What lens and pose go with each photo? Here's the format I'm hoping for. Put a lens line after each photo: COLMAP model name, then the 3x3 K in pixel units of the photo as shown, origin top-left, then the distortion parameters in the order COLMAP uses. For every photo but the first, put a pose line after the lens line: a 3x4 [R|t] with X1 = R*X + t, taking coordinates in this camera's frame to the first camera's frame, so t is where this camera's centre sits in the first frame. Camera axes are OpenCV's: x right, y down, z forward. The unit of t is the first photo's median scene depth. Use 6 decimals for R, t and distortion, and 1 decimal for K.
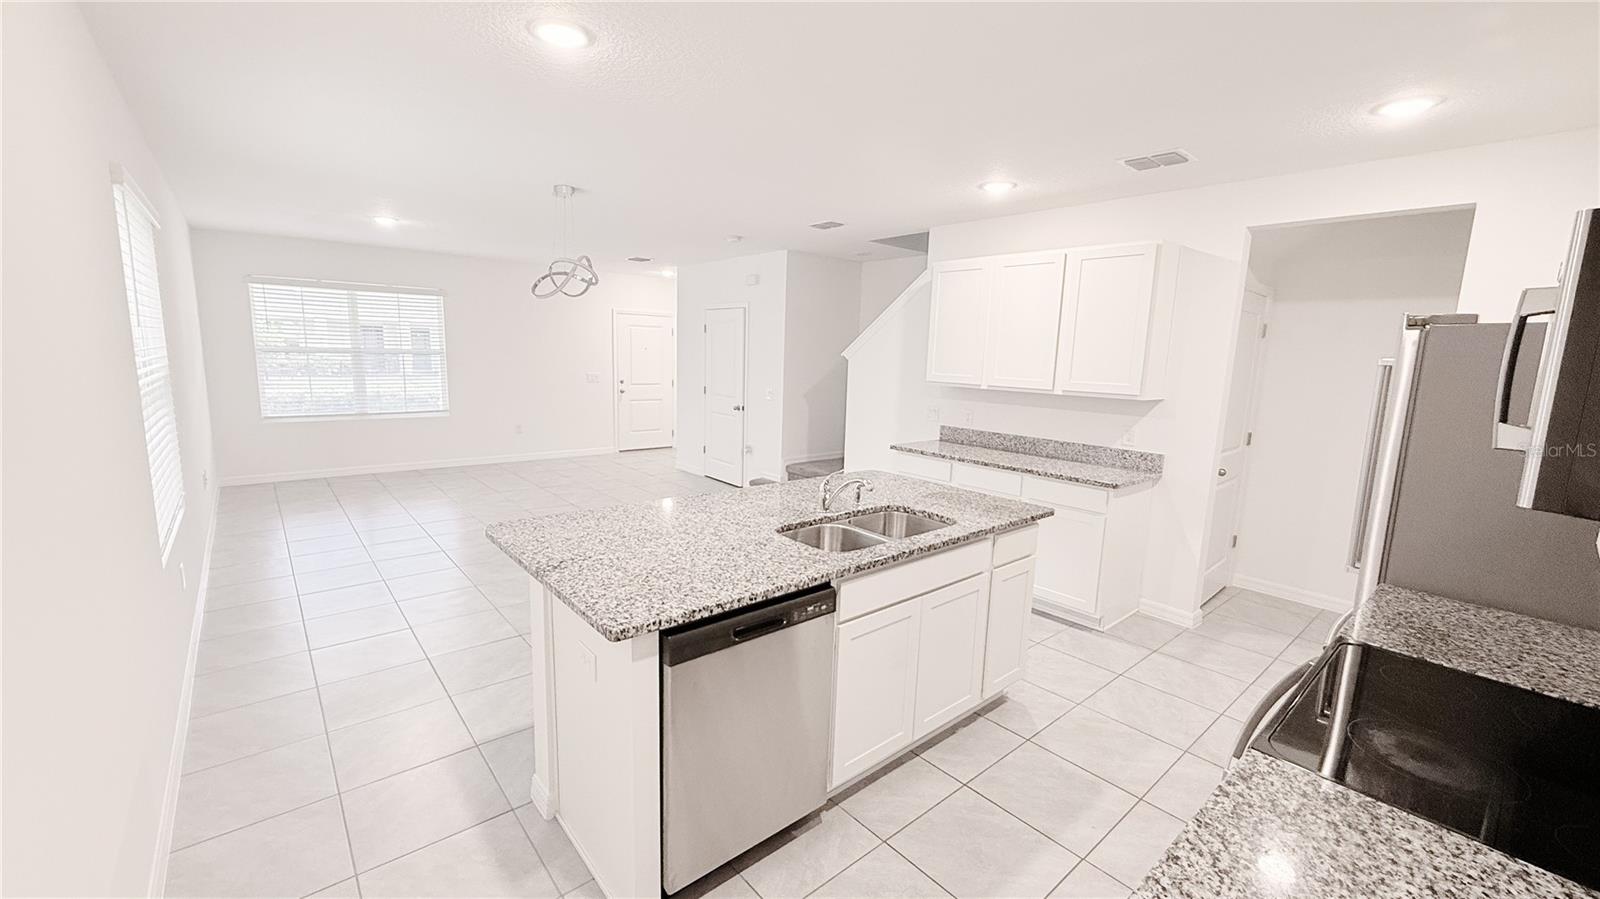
lens RADIAL K [[637.6, 0, 794.9], [0, 637.6, 450.3], [0, 0, 1]] dist [0.000424, -0.000063]
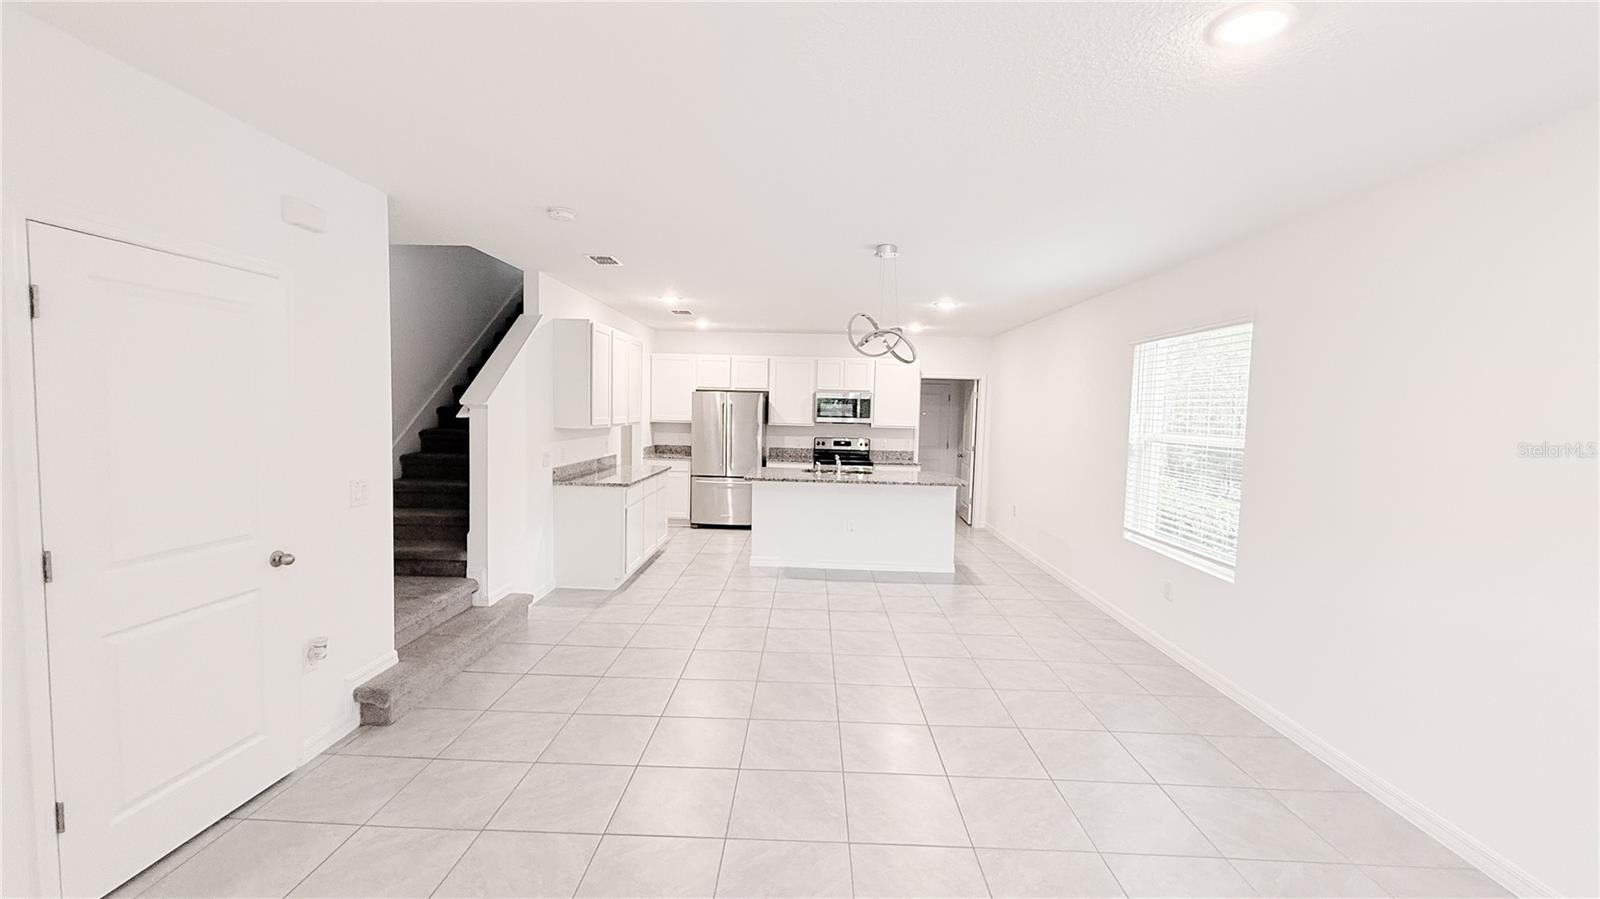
lens RADIAL K [[637.6, 0, 794.9], [0, 637.6, 450.3], [0, 0, 1]] dist [0.000424, -0.000063]
pose [[-0.743838, -0.099745, 0.660876, -0.763883], [0.044944, 0.979098, 0.198360, -0.261873], [-0.666848, 0.177250, -0.723807, 1.517869]]
